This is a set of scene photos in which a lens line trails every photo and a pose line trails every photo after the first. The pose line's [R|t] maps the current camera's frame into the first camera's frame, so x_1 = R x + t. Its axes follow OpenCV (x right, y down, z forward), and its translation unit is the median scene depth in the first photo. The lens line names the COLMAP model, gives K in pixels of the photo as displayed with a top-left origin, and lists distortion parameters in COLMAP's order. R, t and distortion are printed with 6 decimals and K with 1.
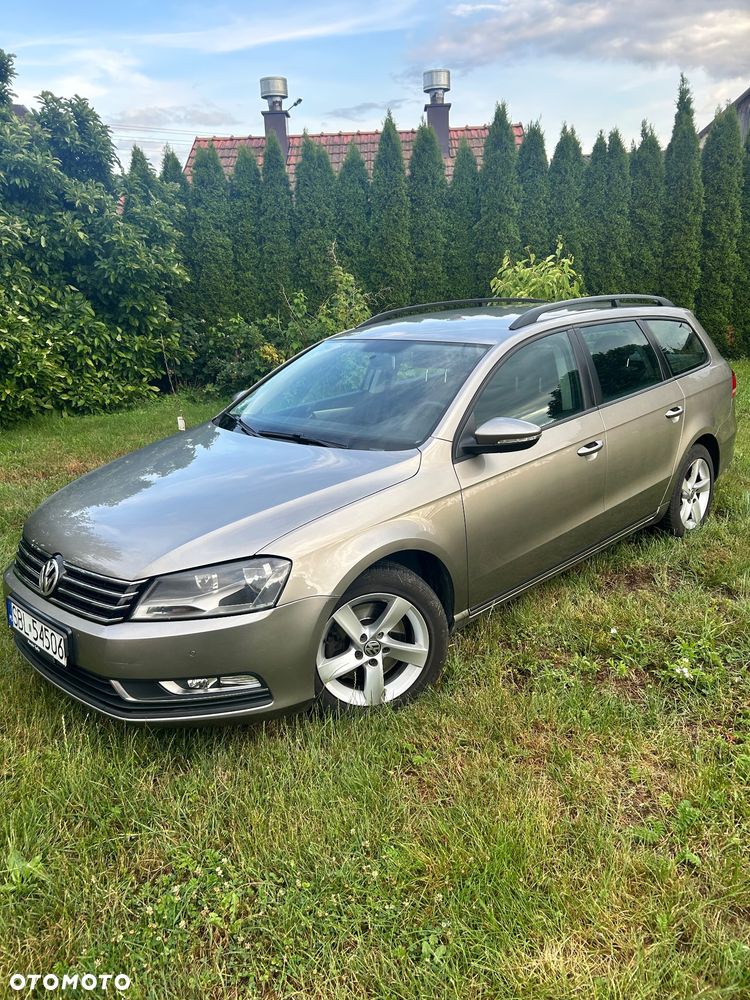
lens RADIAL K [[756.4, 0, 375.3], [0, 756.4, 499.1], [0, 0, 1]] dist [0.043729, -0.045167]
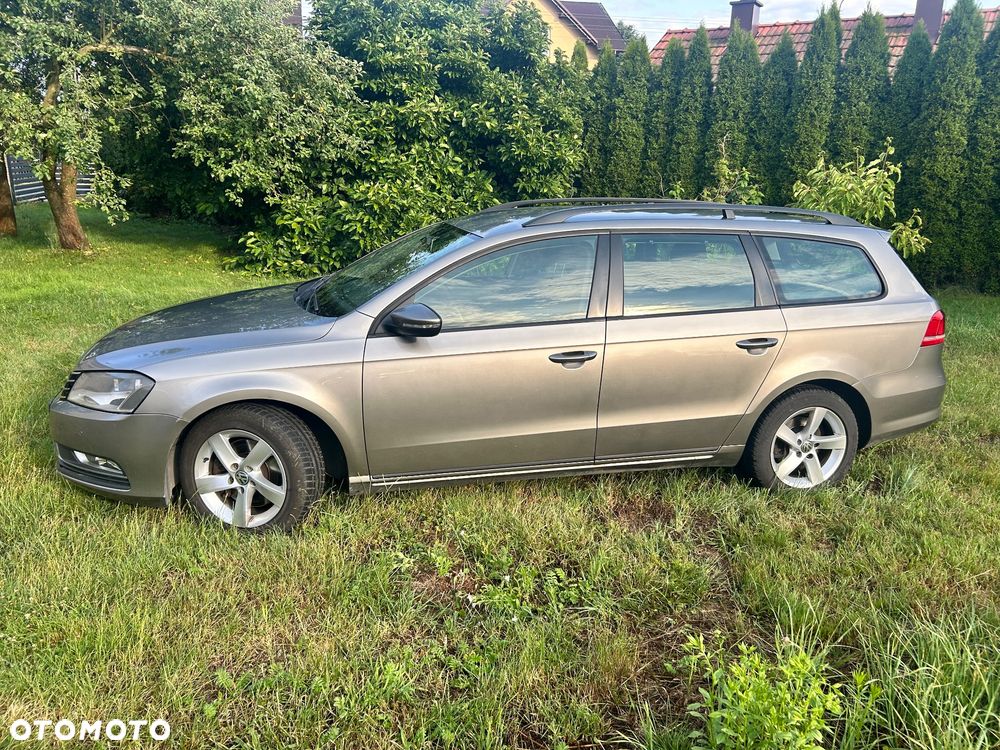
lens RADIAL K [[756.4, 0, 504.2], [0, 756.4, 366.1], [0, 0, 1]] dist [0.043729, -0.045167]
pose [[0.851848, 0.191924, -0.487360, 0.516312], [-0.203724, 0.978590, 0.029287, -0.050568], [0.482547, 0.074339, 0.872710, 0.098879]]
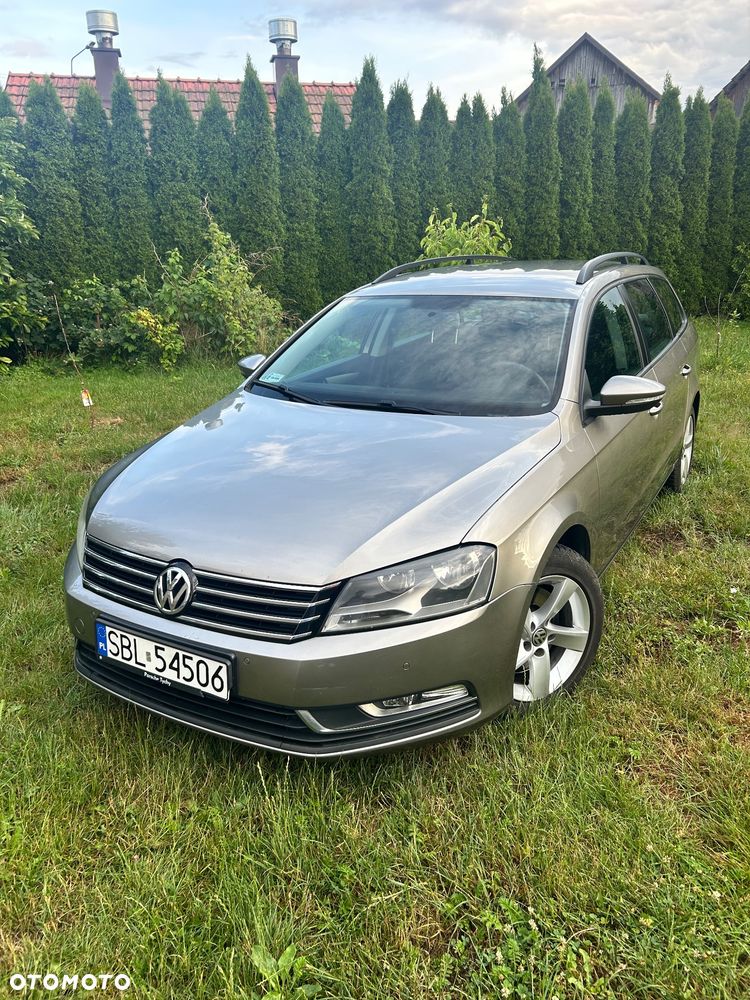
lens RADIAL K [[756.4, 0, 371.5], [0, 756.4, 494.8], [0, 0, 1]] dist [0.043729, -0.045167]
pose [[0.967856, -0.060446, 0.244131, -0.240115], [0.052277, 0.997839, 0.039808, -0.009979], [-0.246010, -0.025766, 0.968925, 0.108323]]
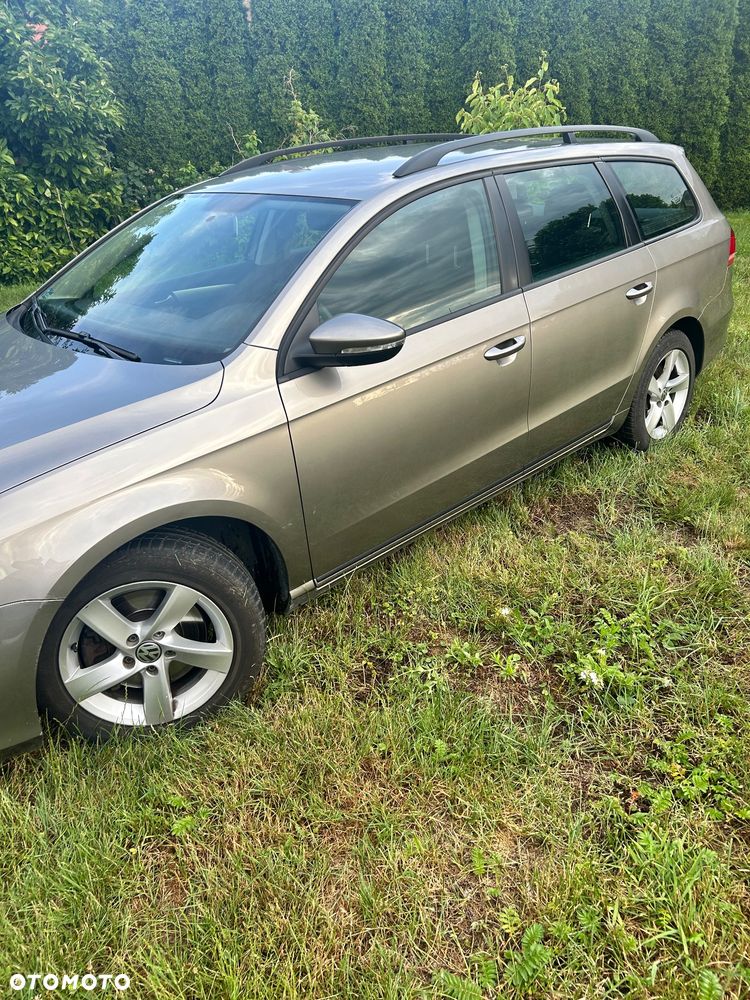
lens RADIAL K [[756.4, 0, 375.9], [0, 756.4, 491.1], [0, 0, 1]] dist [0.043729, -0.045167]
pose [[0.999661, -0.002014, -0.025969, 0.135485], [0.006356, 0.985731, 0.168207, -0.042214], [0.025260, -0.168315, 0.985409, 0.193306]]
